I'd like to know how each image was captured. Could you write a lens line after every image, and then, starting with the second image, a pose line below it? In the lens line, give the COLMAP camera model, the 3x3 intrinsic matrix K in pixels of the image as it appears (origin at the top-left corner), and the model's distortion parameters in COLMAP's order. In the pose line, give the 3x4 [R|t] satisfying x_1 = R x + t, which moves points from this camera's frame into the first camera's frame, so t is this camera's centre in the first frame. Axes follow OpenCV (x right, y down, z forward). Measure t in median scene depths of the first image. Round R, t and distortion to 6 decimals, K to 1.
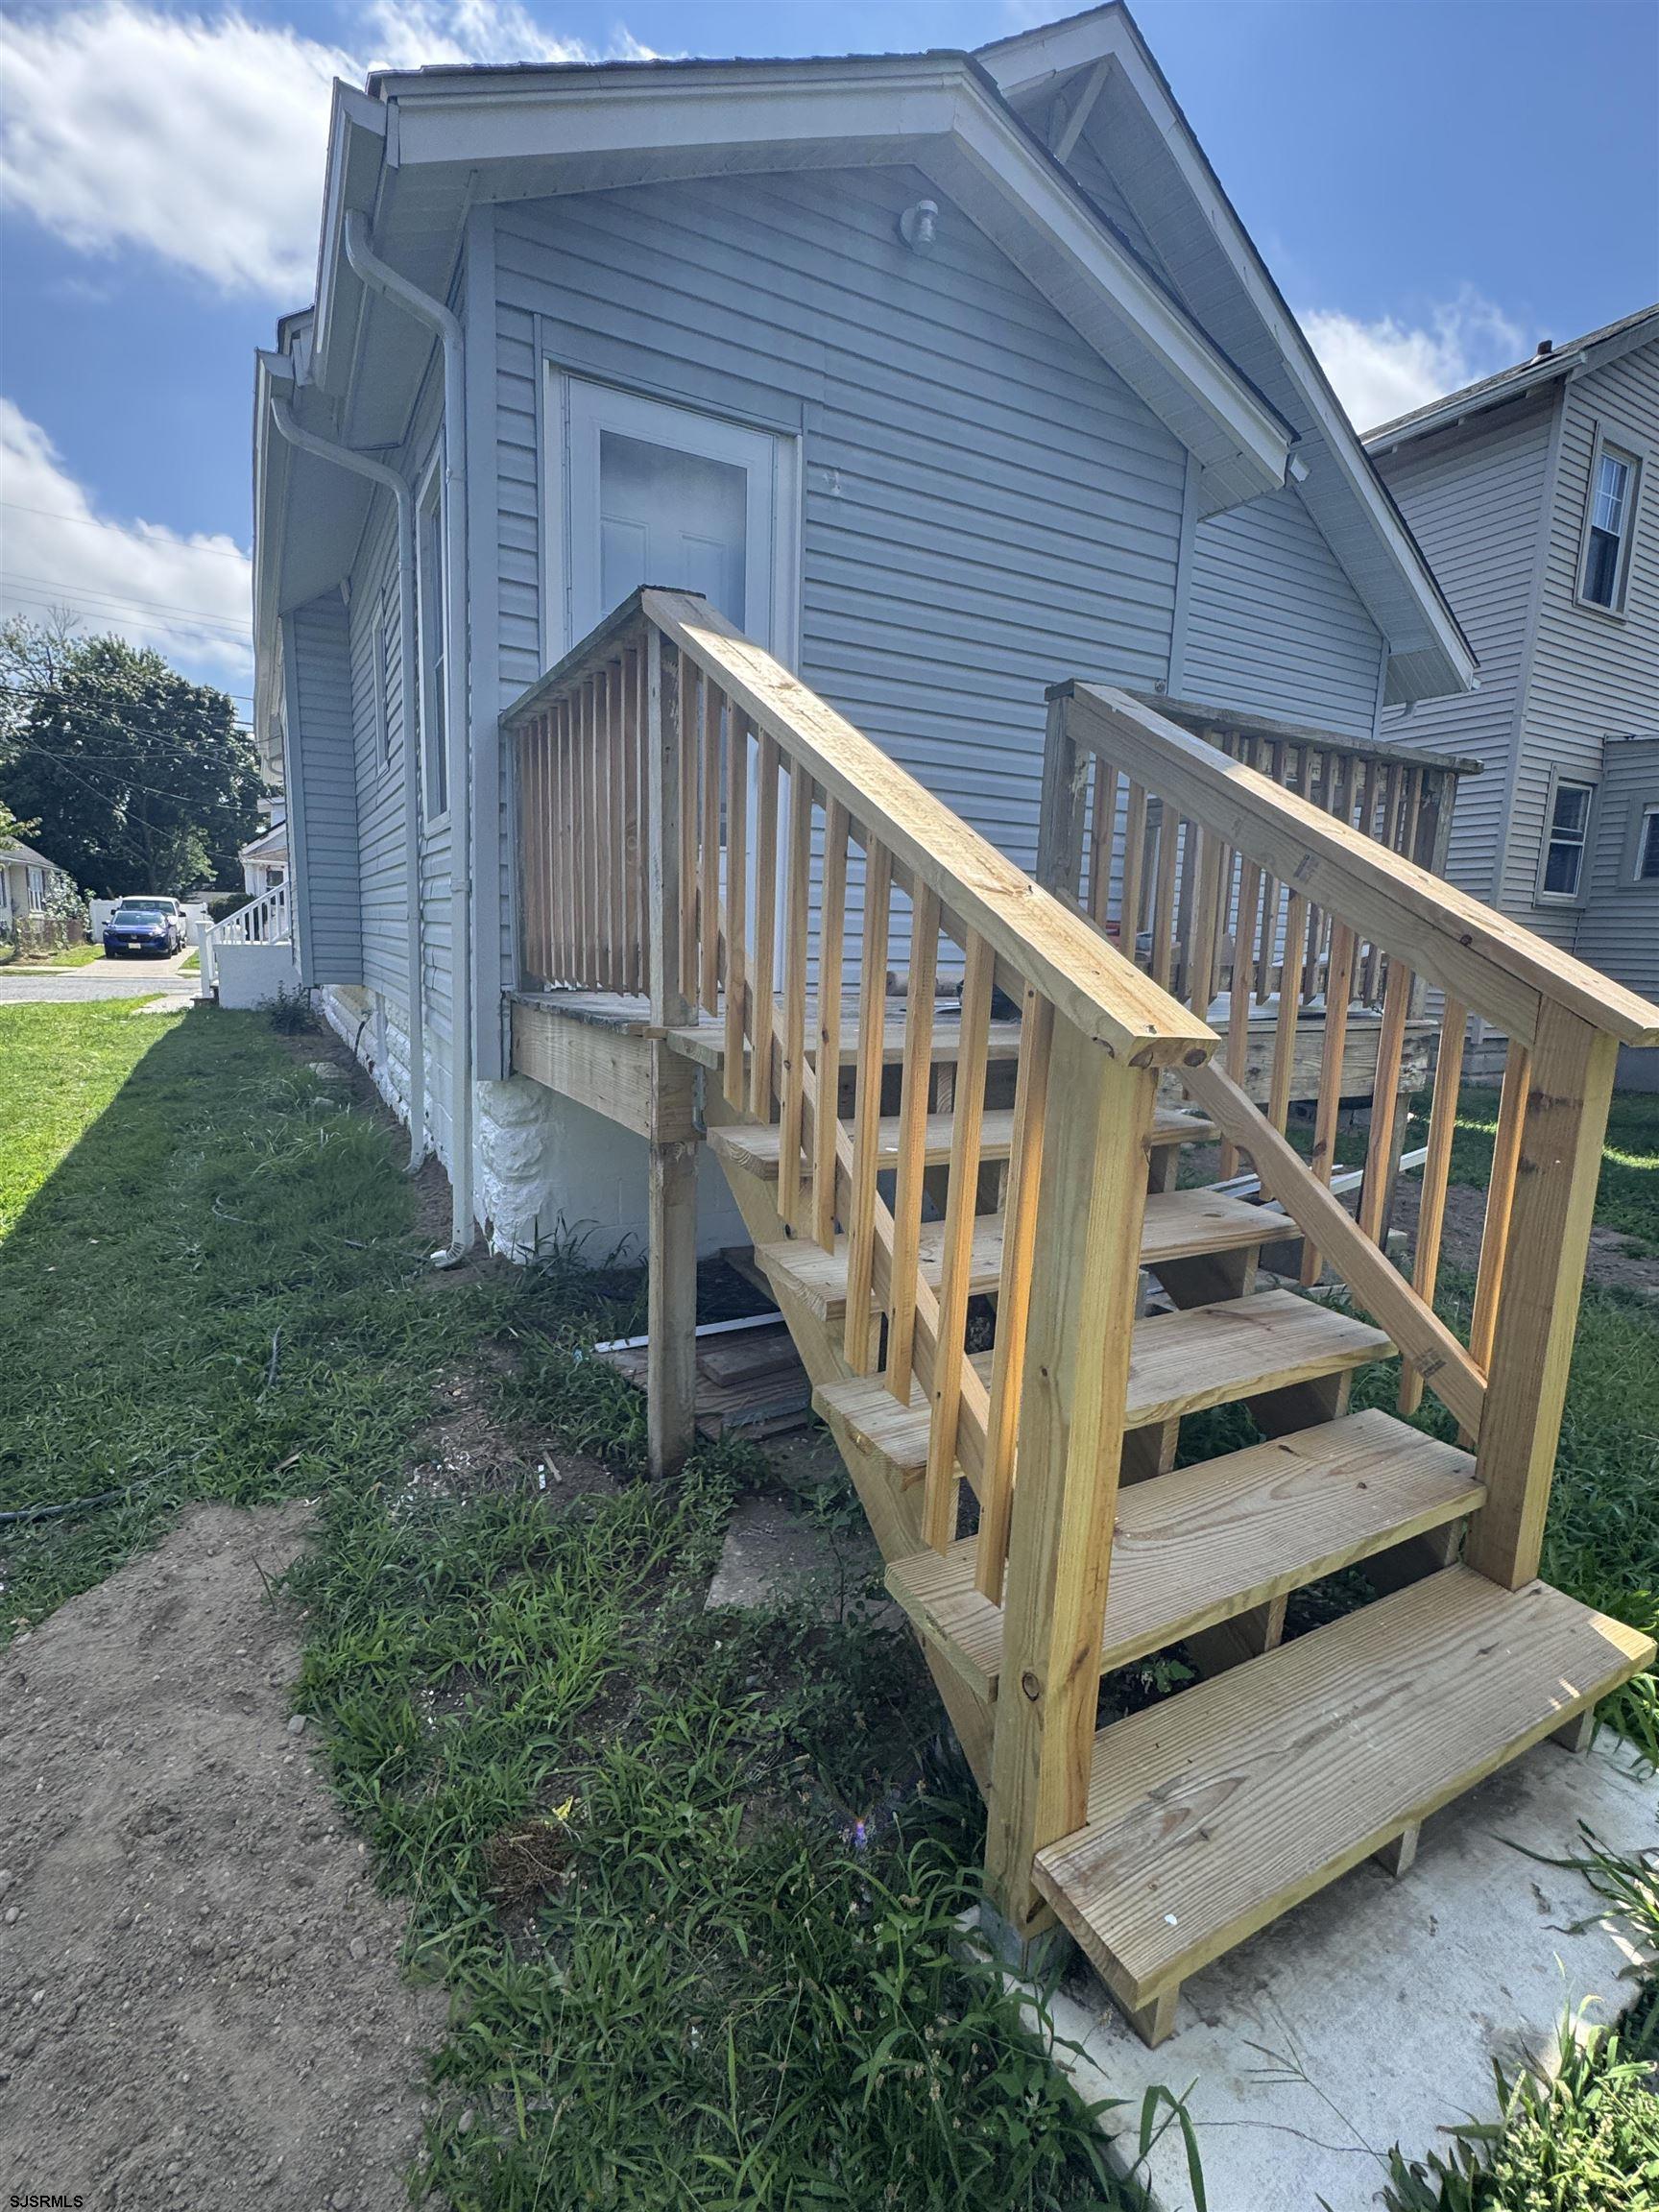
lens RADIAL K [[1013.9, 0, 840.4], [0, 1013.9, 1109.9], [0, 0, 1]] dist [-0.008995, 0.000485]
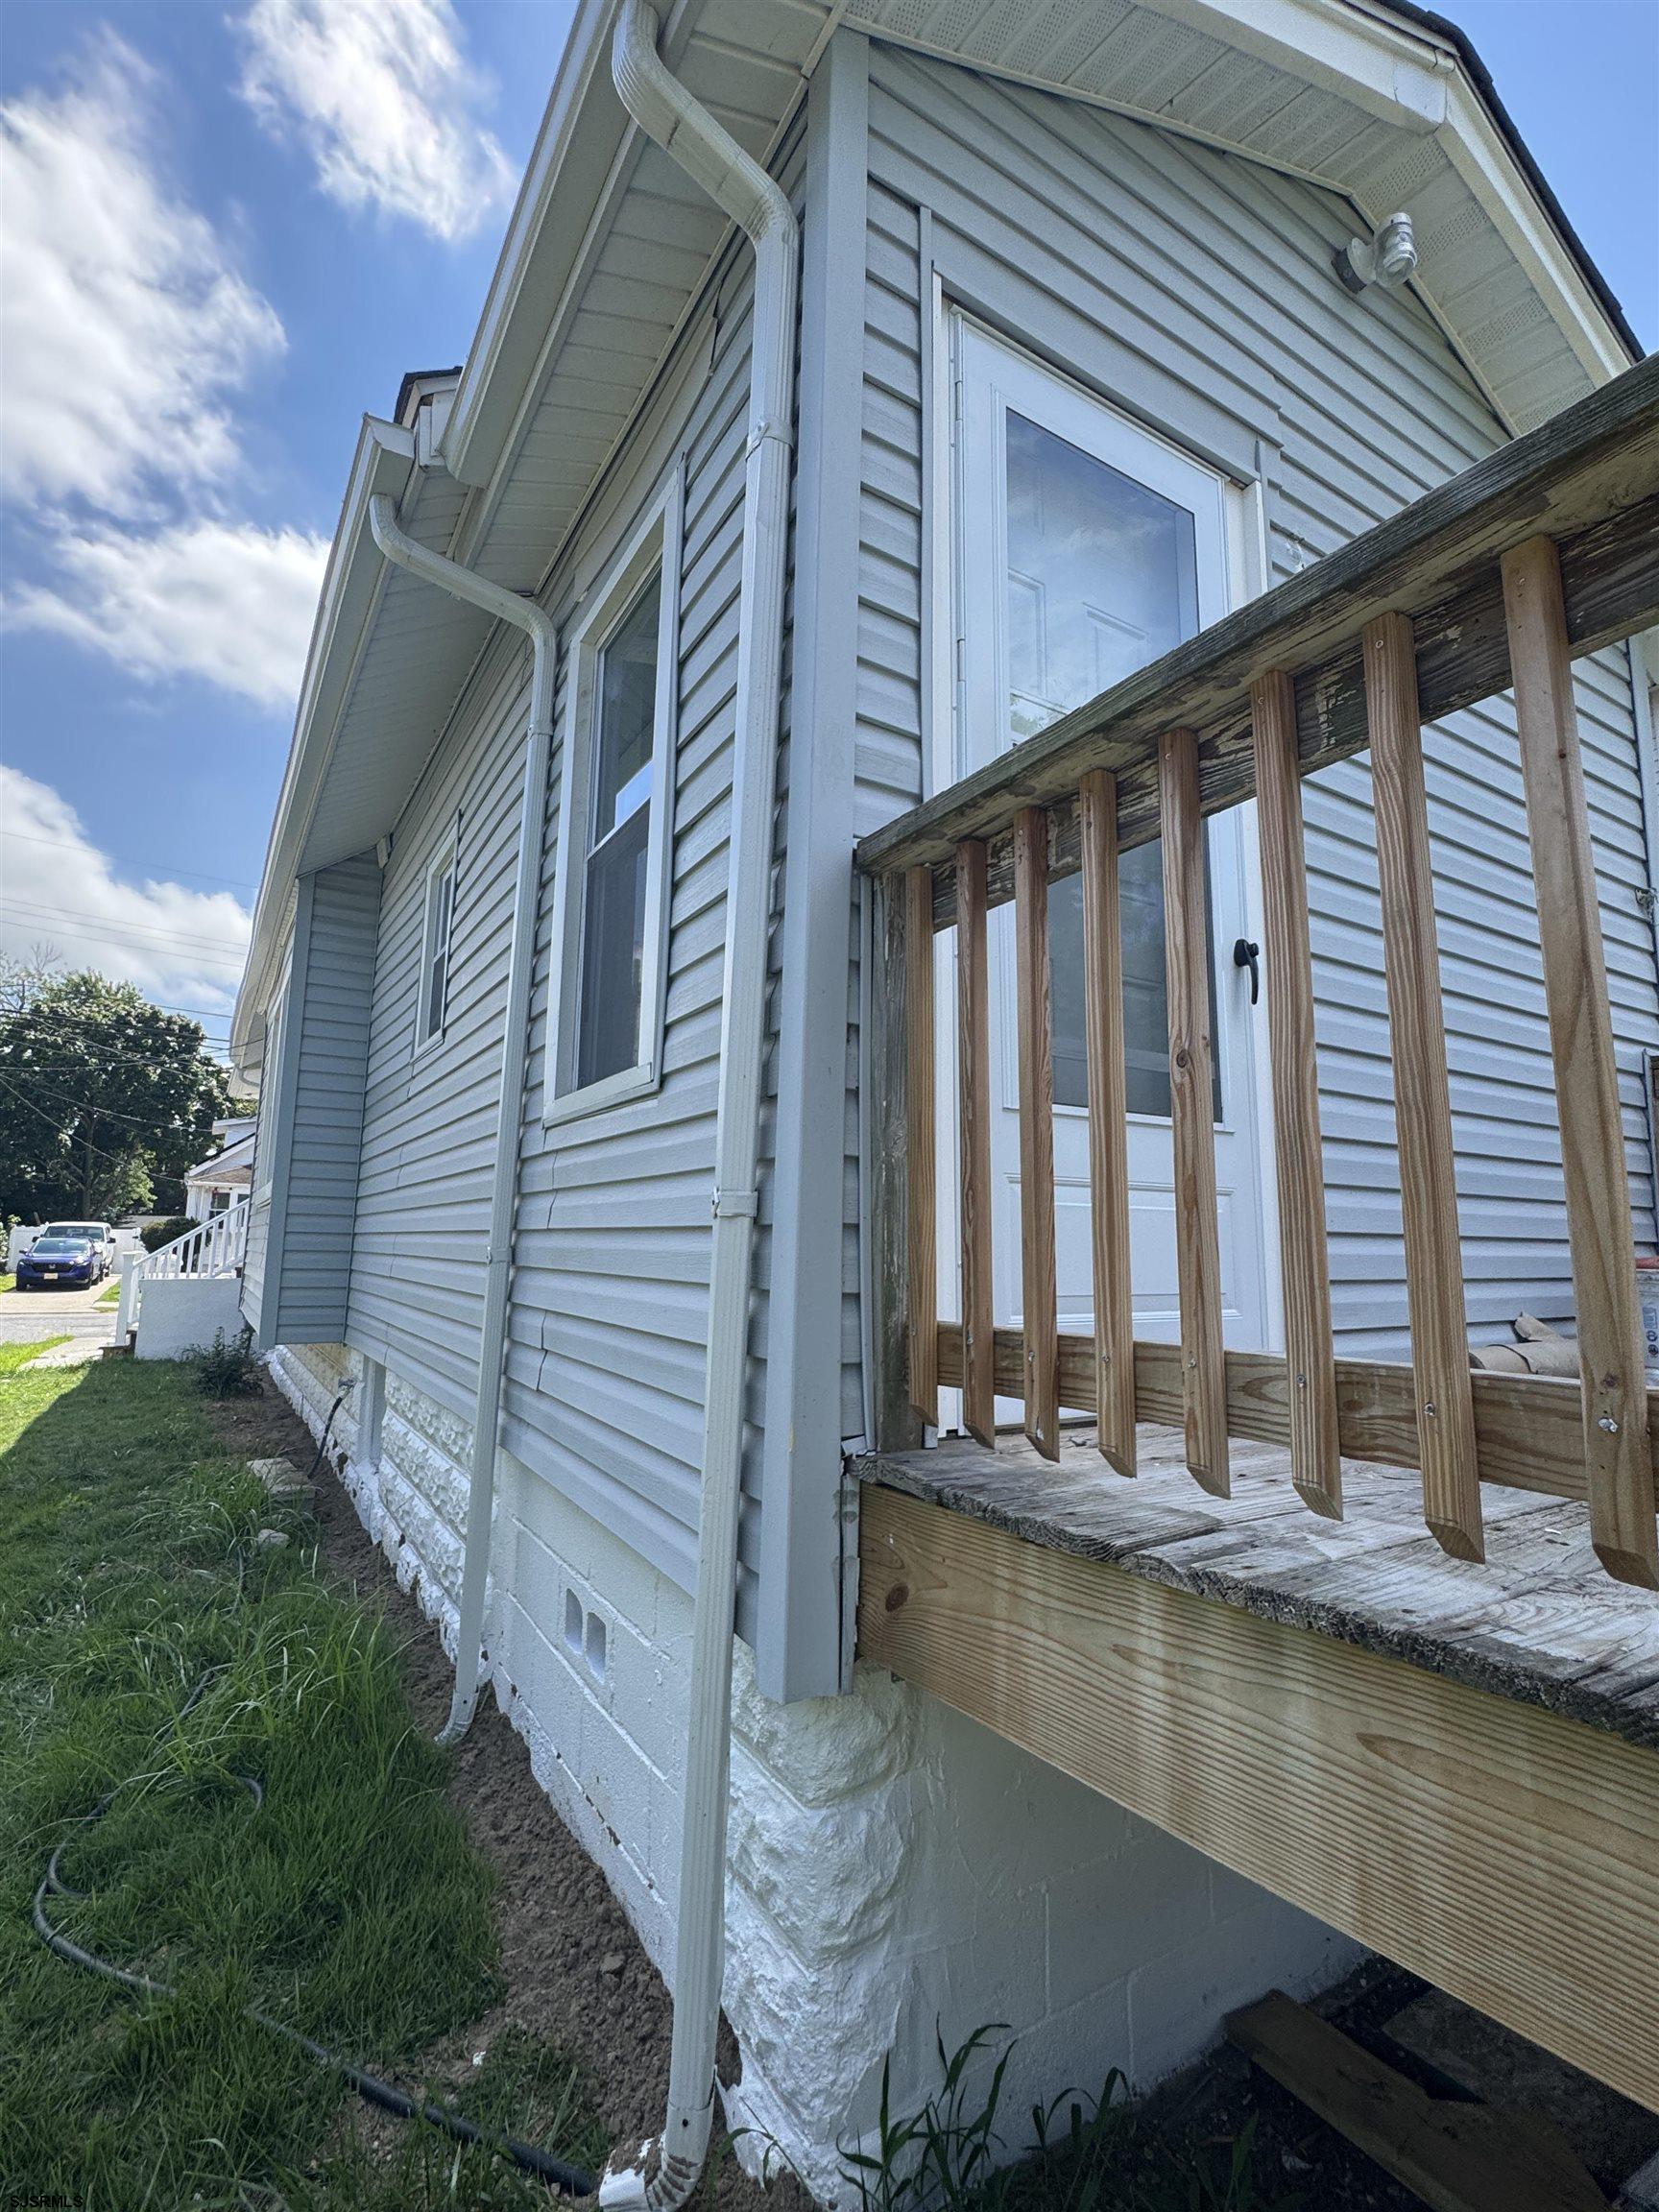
lens RADIAL K [[1013.9, 0, 834.7], [0, 1013.9, 1102.6], [0, 0, 1]] dist [-0.008995, 0.000485]
pose [[0.998698, -0.014075, 0.049032, -0.088016], [0.028434, 0.951616, -0.305970, -0.031675], [-0.042353, 0.306966, 0.950778, 0.140376]]
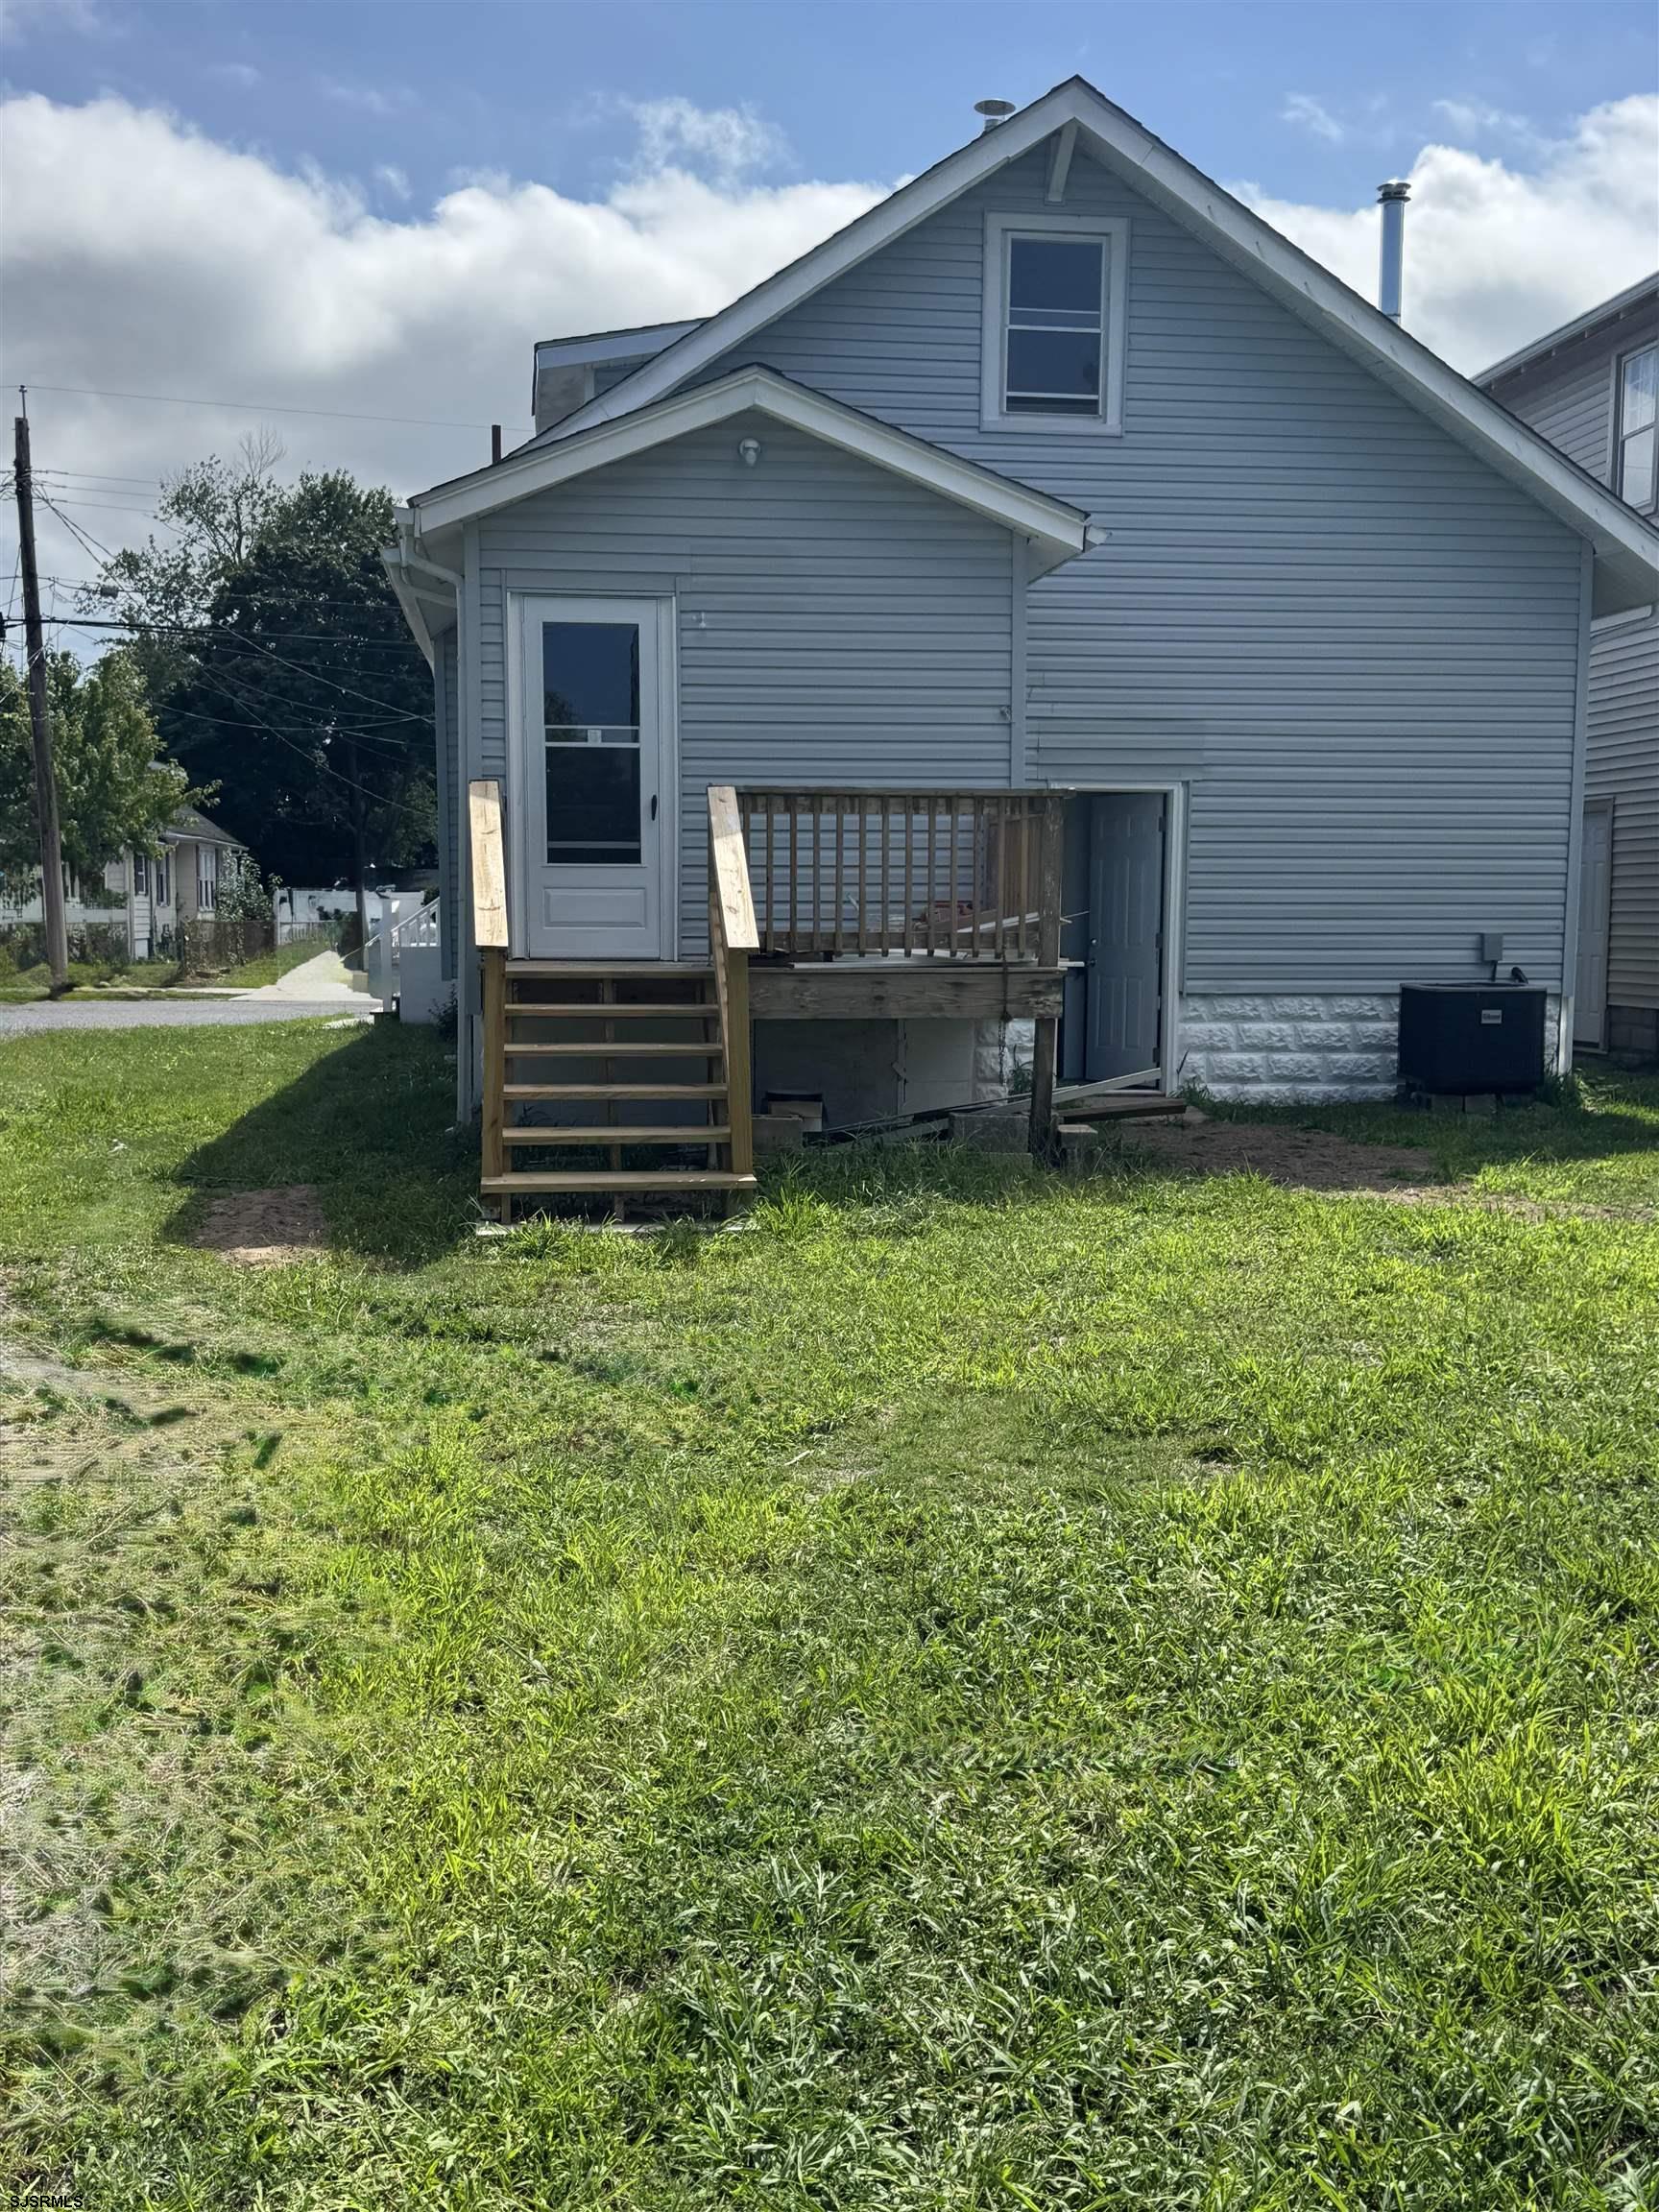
lens RADIAL K [[2243.1, 0, 824.7], [0, 2243.1, 1109.2], [0, 0, 1]] dist [0.072430, 0.000000]
pose [[0.923412, 0.003163, -0.383797, 0.387515], [-0.036338, 0.996195, -0.079219, 0.096276], [0.382086, 0.087099, 0.920013, -0.518909]]
